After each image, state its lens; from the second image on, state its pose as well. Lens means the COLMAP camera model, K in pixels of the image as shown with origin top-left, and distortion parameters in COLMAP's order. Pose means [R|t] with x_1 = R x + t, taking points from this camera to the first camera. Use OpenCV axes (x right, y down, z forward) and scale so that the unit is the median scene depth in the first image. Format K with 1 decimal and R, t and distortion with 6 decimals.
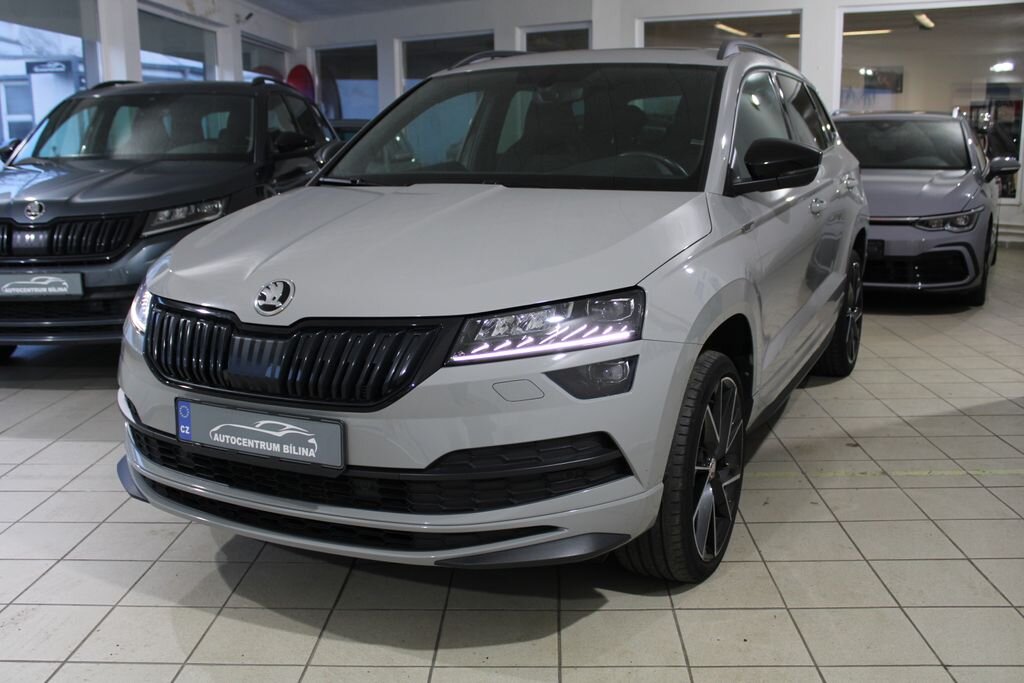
lens RADIAL K [[1036.2, 0, 512.3], [0, 1036.2, 341.9], [0, 0, 1]] dist [-0.008267, 0.000000]
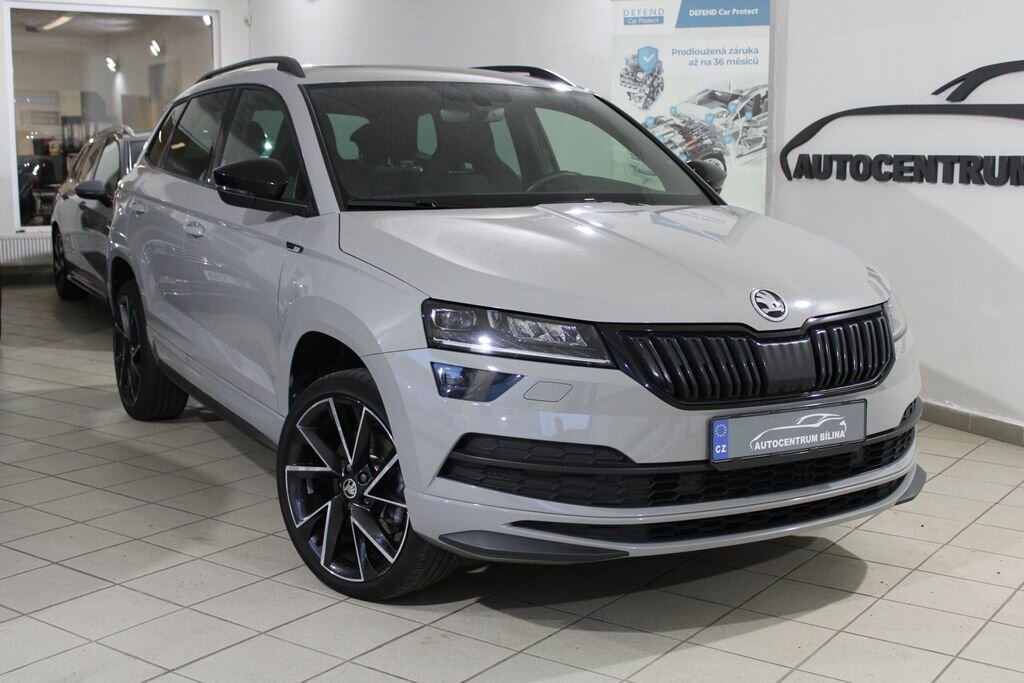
lens RADIAL K [[1294.3, 0, 512.0], [0, 1294.3, 341.0], [0, 0, 1]] dist [0.009156, 0.000000]
pose [[0.521342, -0.106708, 0.846650, -1.499187], [0.155900, 0.987363, 0.028444, -0.085262], [-0.838986, 0.117164, 0.531390, 0.518190]]
